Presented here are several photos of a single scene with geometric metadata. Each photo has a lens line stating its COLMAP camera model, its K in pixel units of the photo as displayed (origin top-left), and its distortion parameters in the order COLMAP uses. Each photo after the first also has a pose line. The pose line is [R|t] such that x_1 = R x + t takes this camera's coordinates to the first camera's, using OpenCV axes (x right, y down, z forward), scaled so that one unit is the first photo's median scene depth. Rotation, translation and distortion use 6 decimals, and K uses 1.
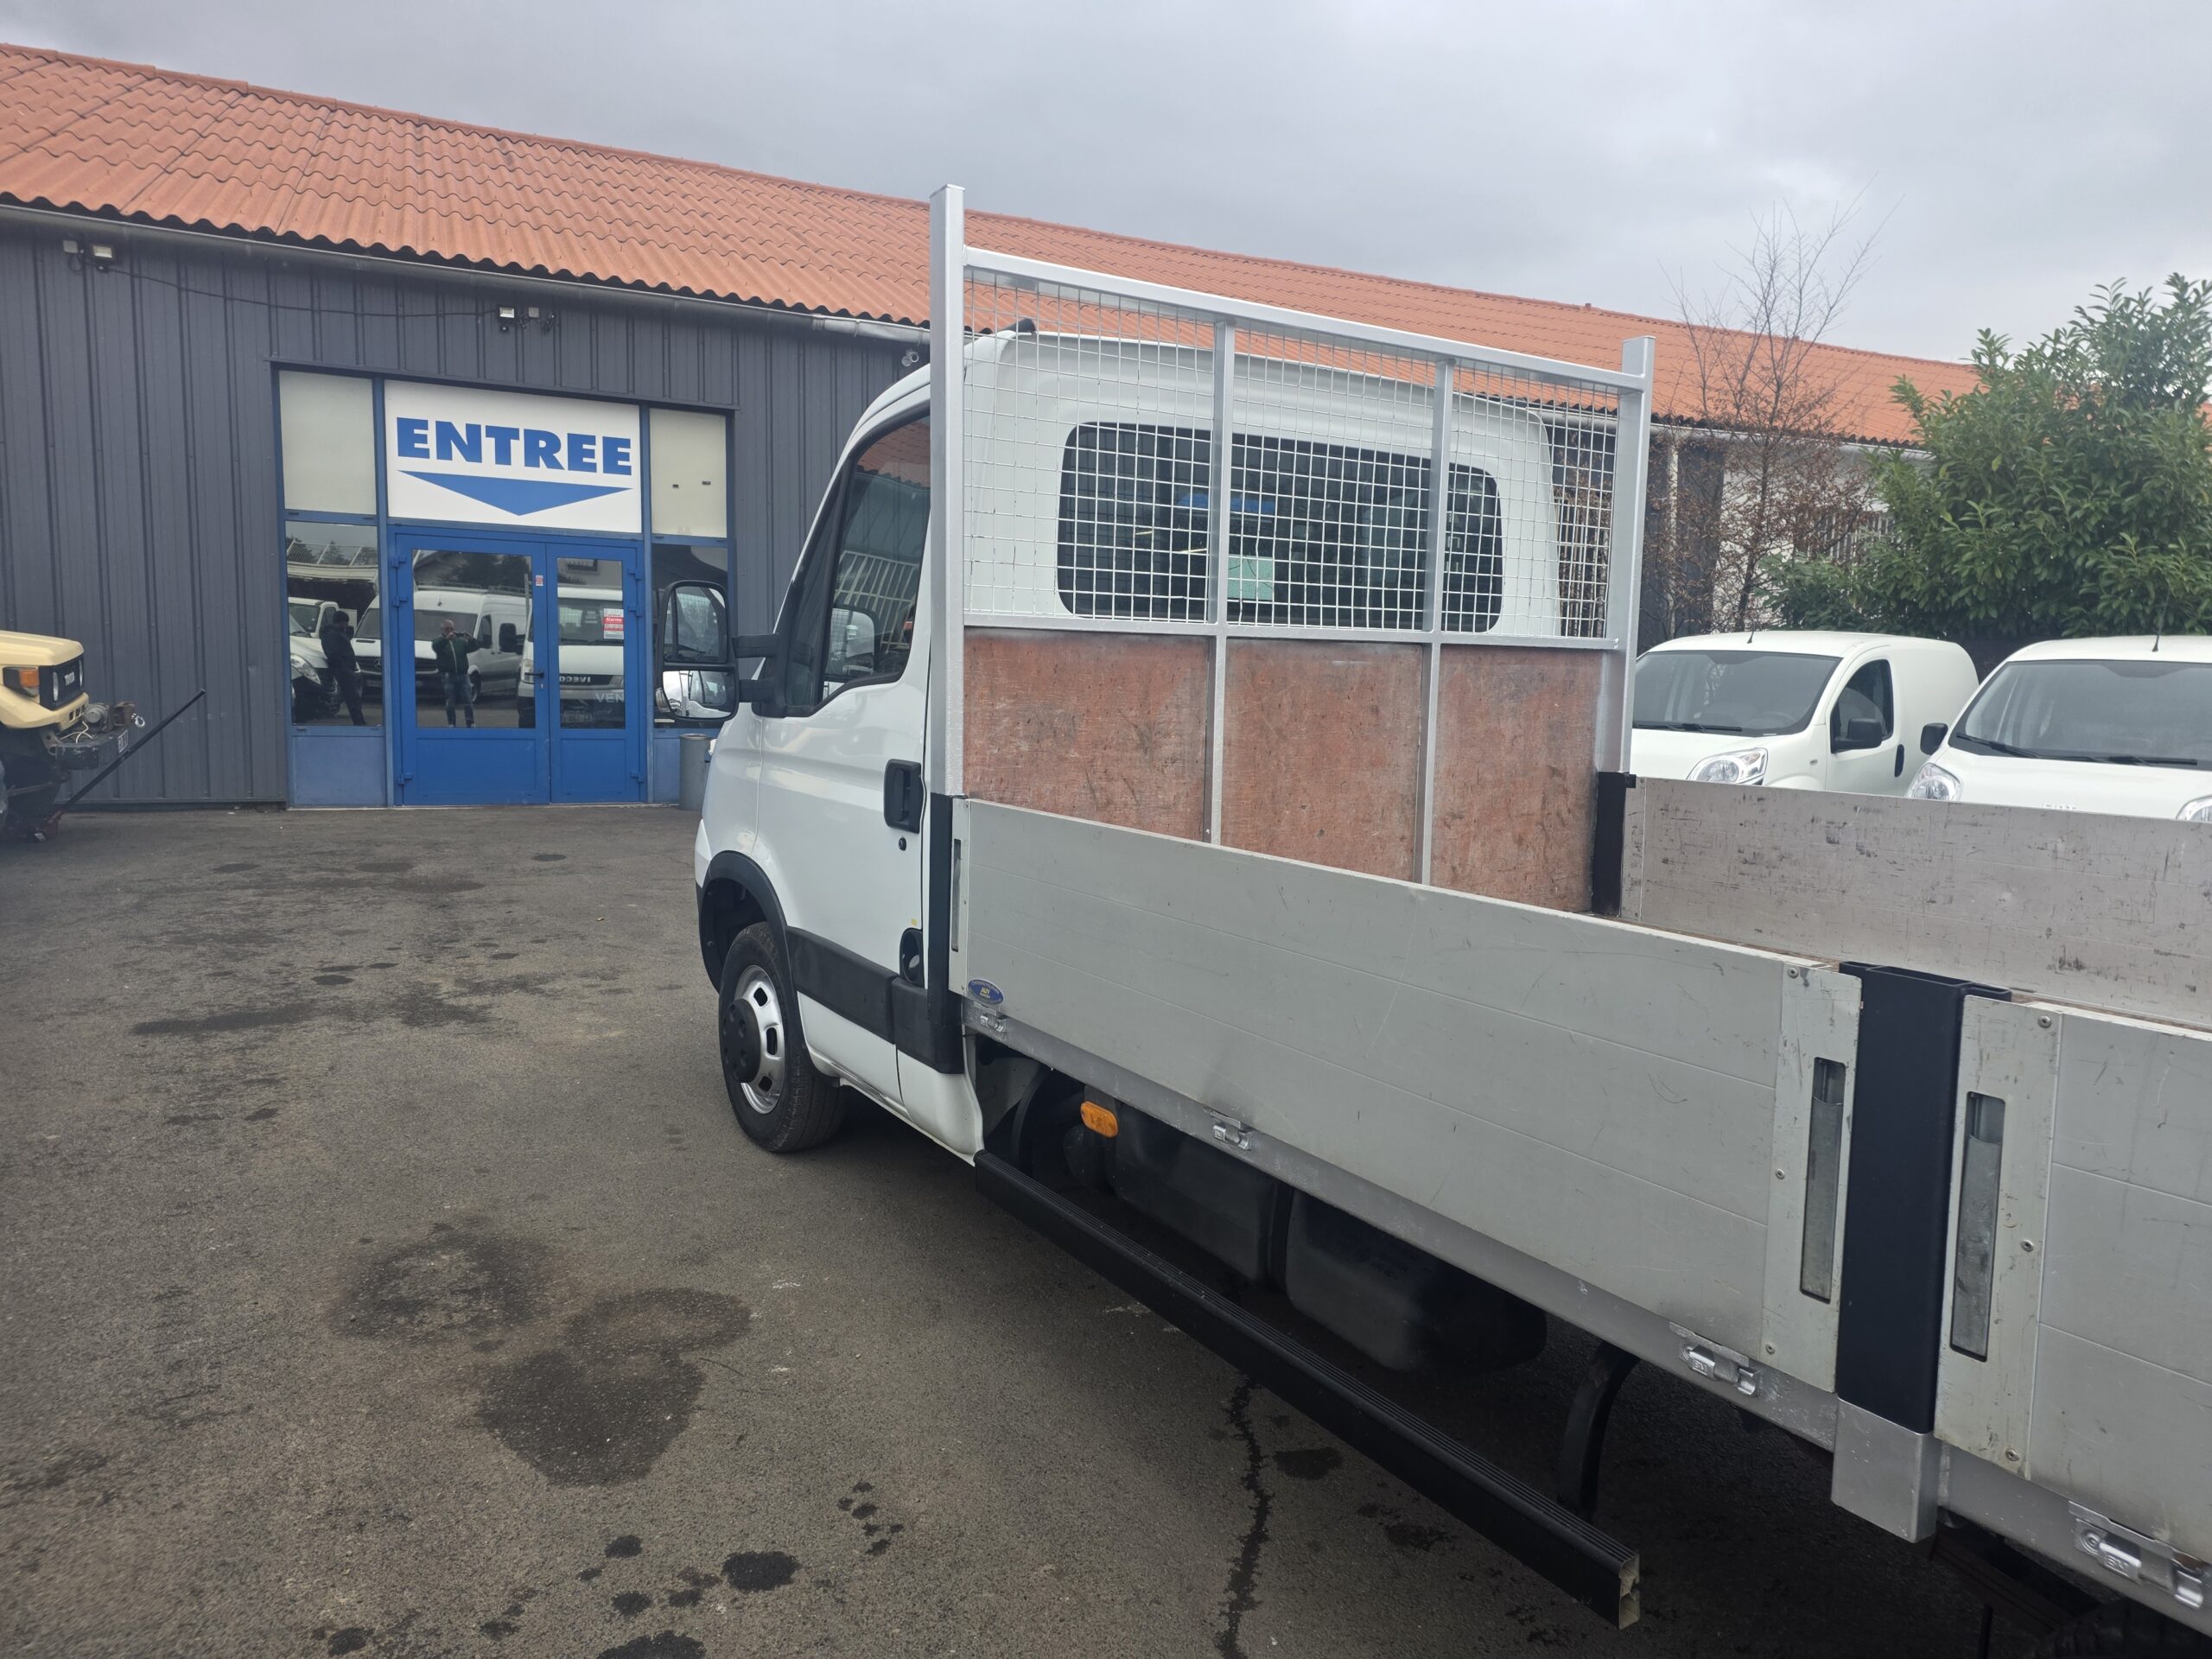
lens RADIAL K [[1476.8, 0, 1117.2], [0, 1476.8, 824.5], [0, 0, 1]] dist [0.080977, -0.035854]
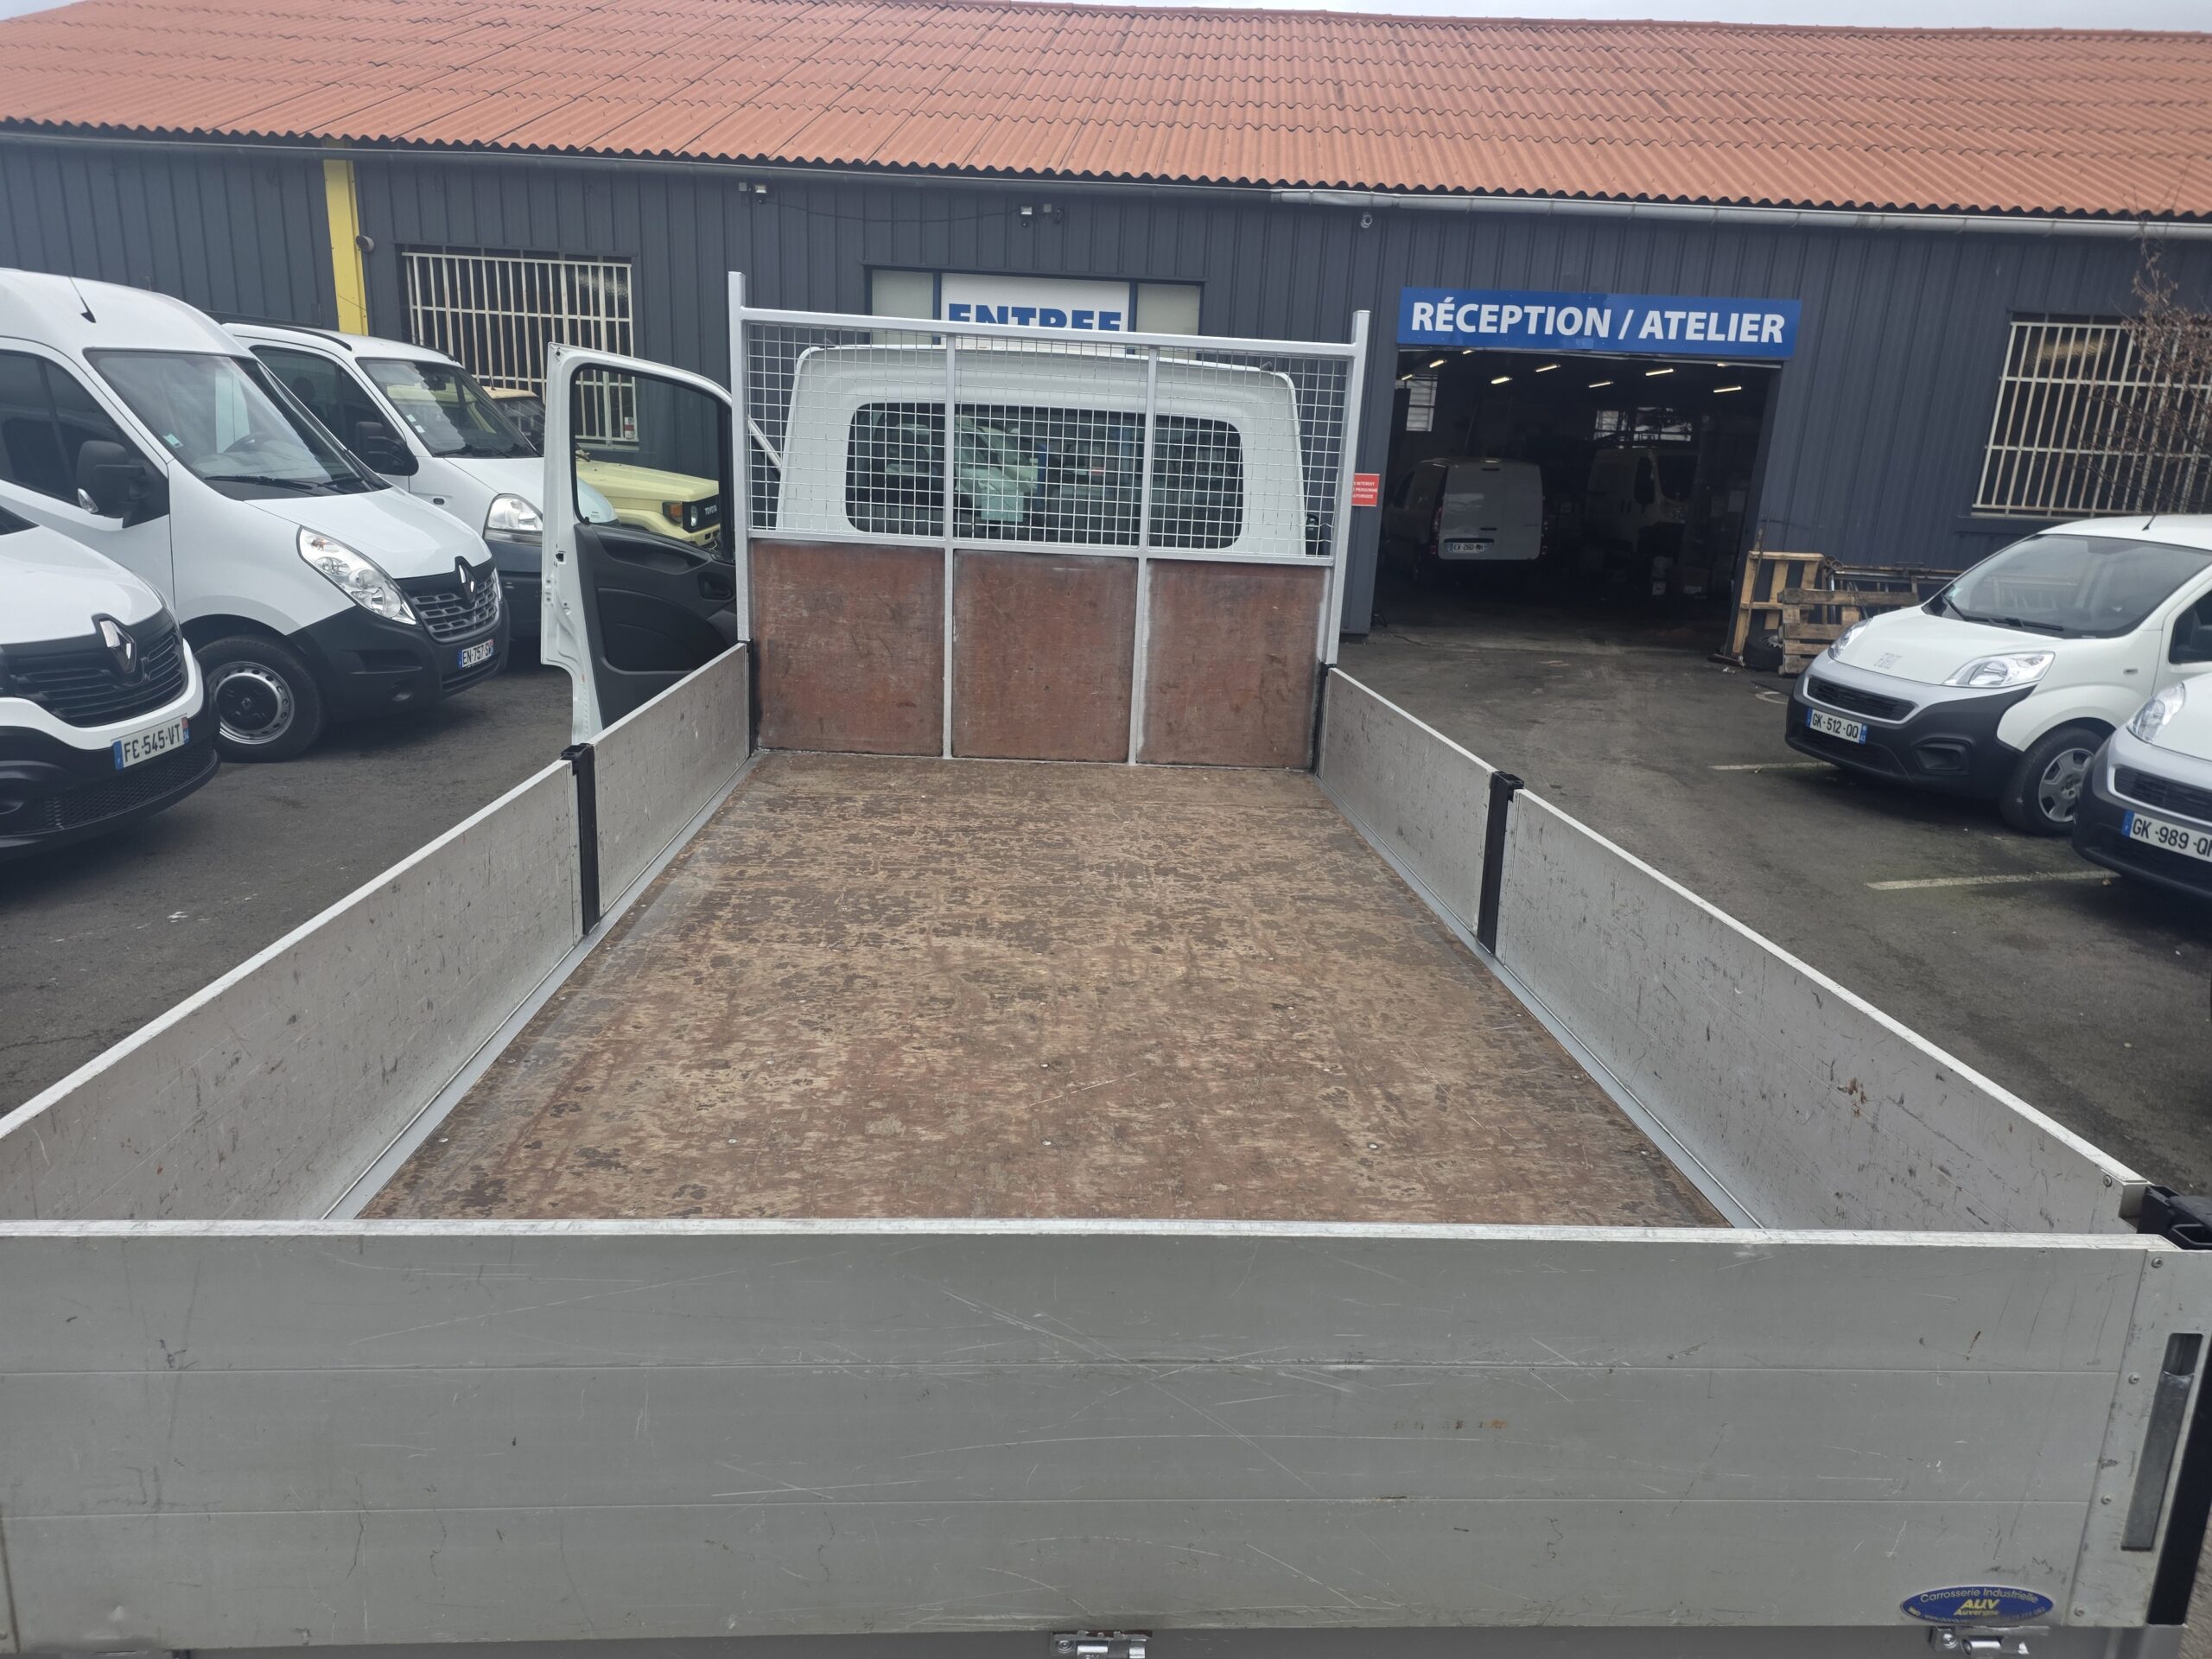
lens RADIAL K [[1463.6, 0, 1109.5], [0, 1463.6, 853.6], [0, 0, 1]] dist [0.103379, -0.084366]
pose [[0.876446, 0.145946, -0.458850, 0.381857], [-0.081287, 0.984127, 0.157755, -0.028745], [0.474590, -0.100965, 0.874397, -0.105940]]
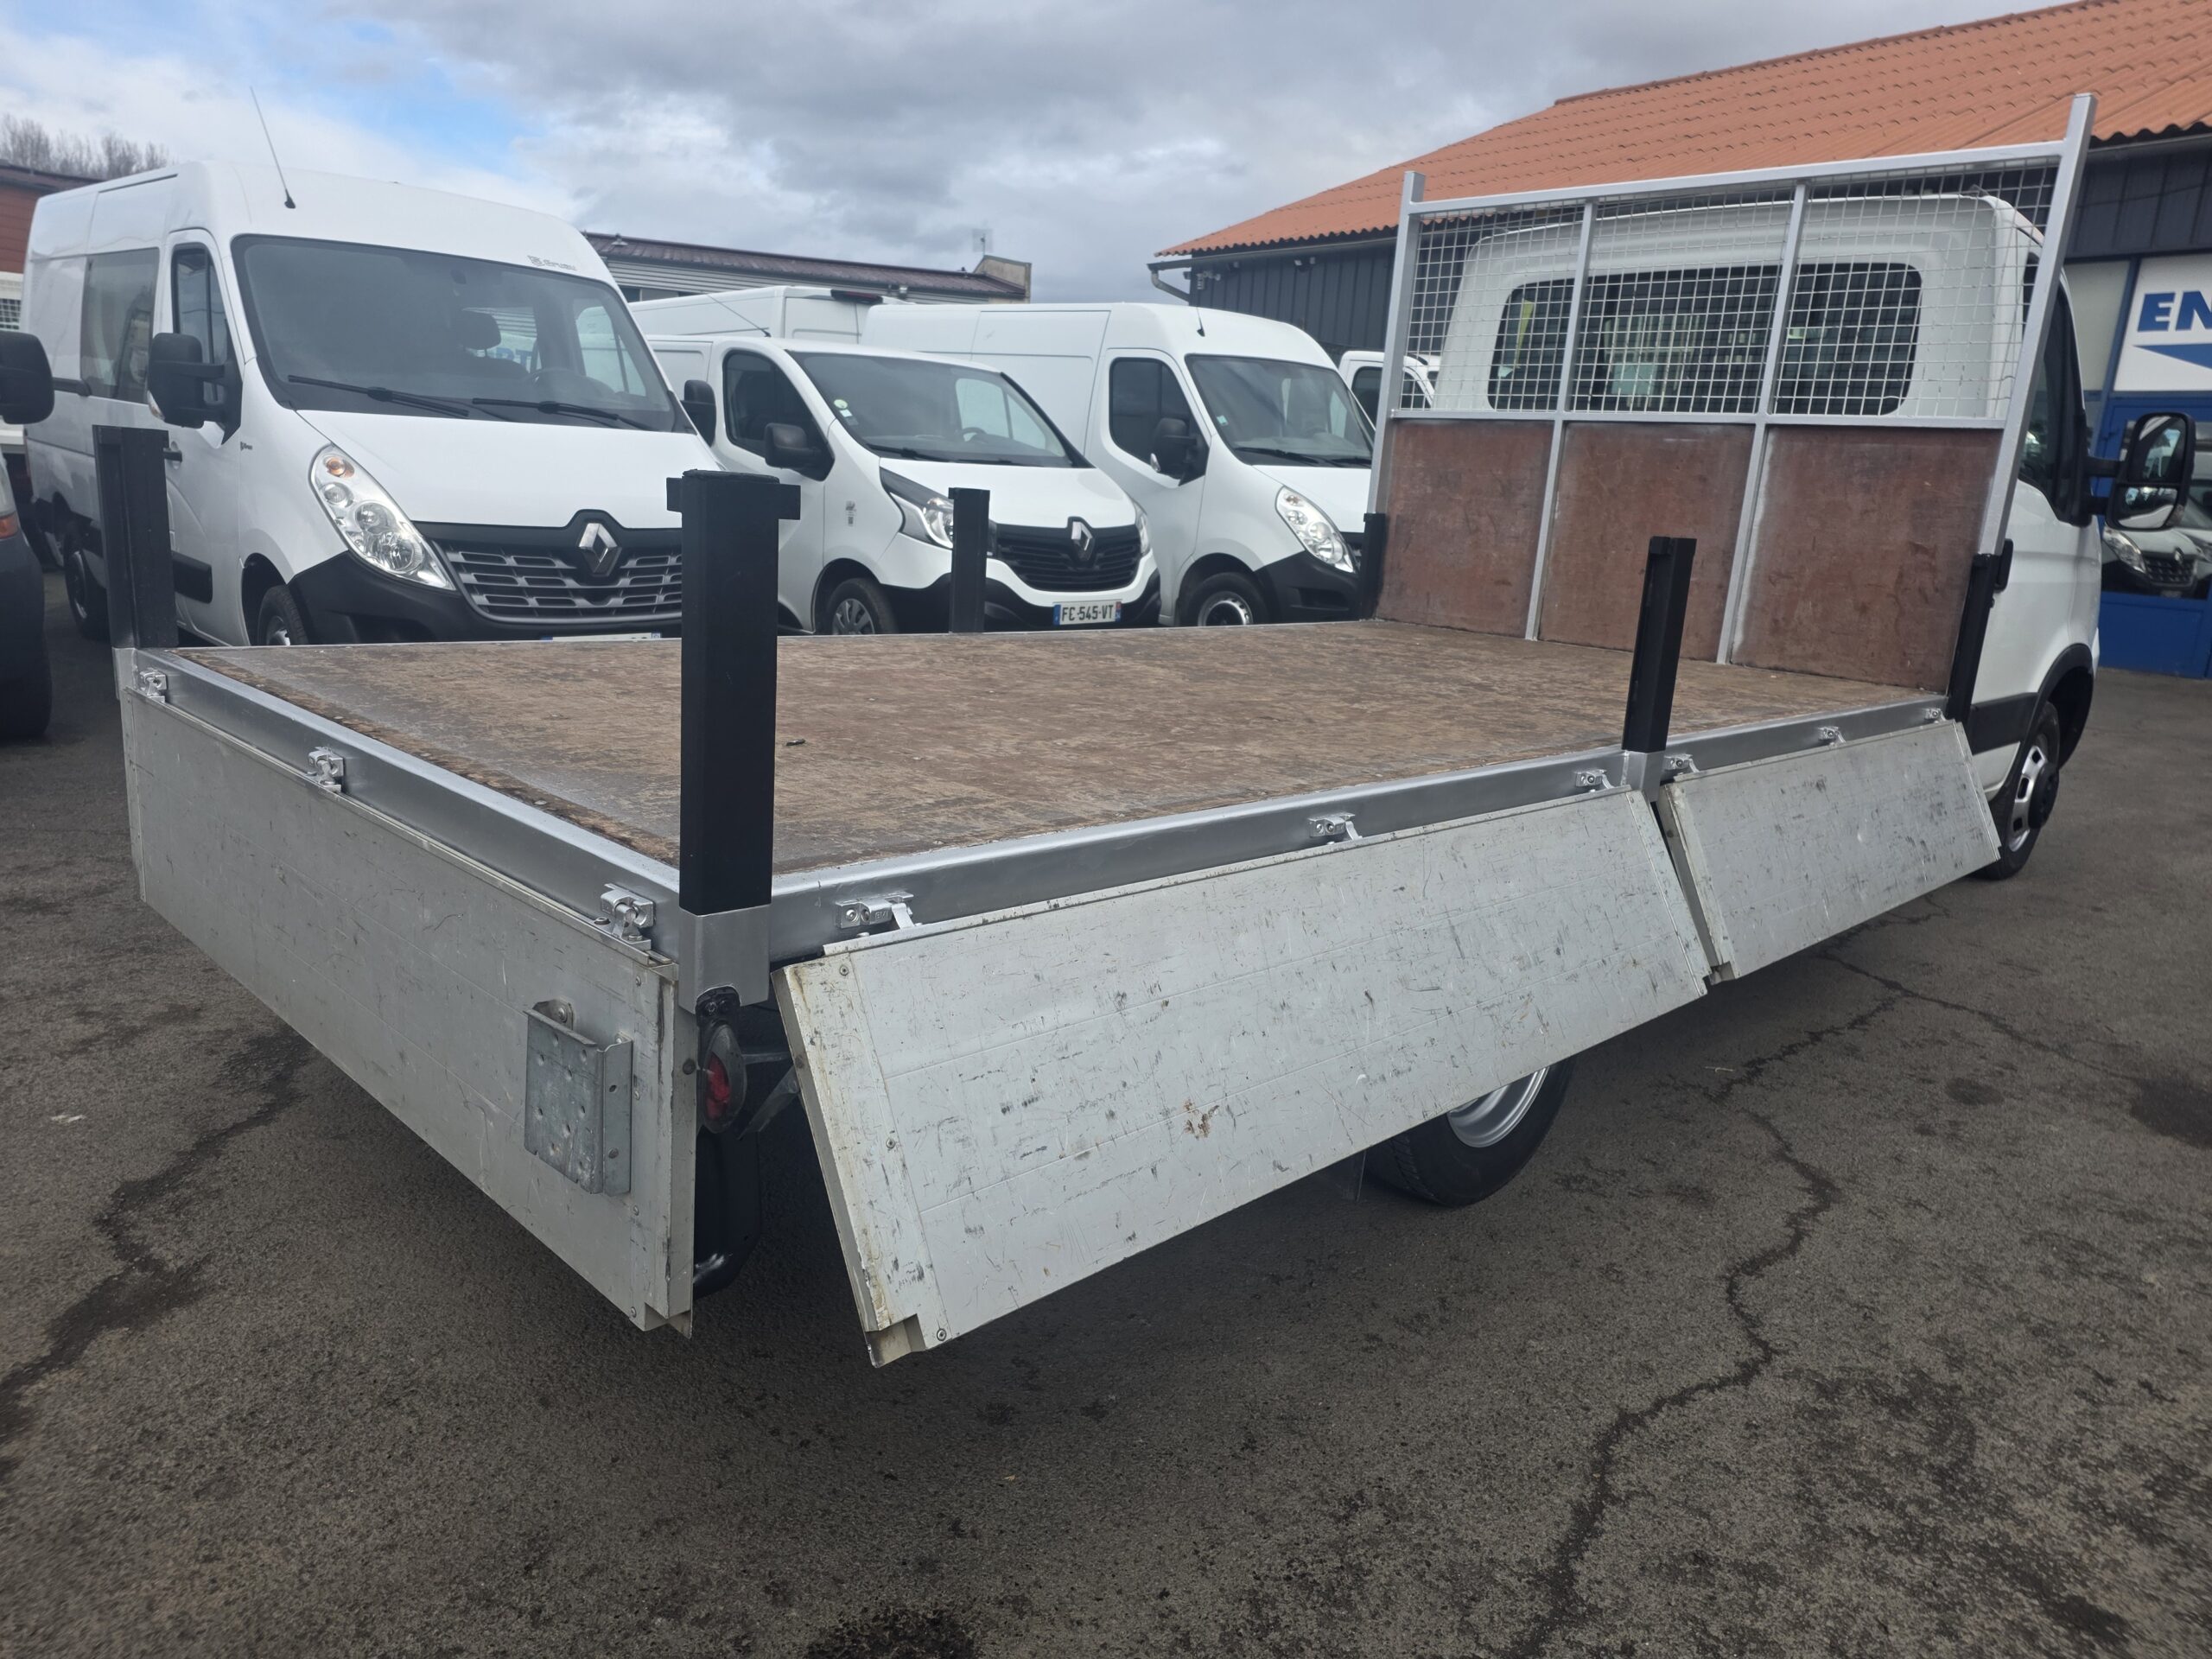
lens RADIAL K [[1474.8, 0, 1106.0], [0, 1474.8, 829.5], [0, 0, 1]] dist [0.049562, -0.033393]
pose [[0.228903, 0.218918, -0.948514, 0.589128], [-0.164448, 0.969076, 0.183979, 0.028029], [0.959458, 0.113868, 0.257825, 0.094402]]
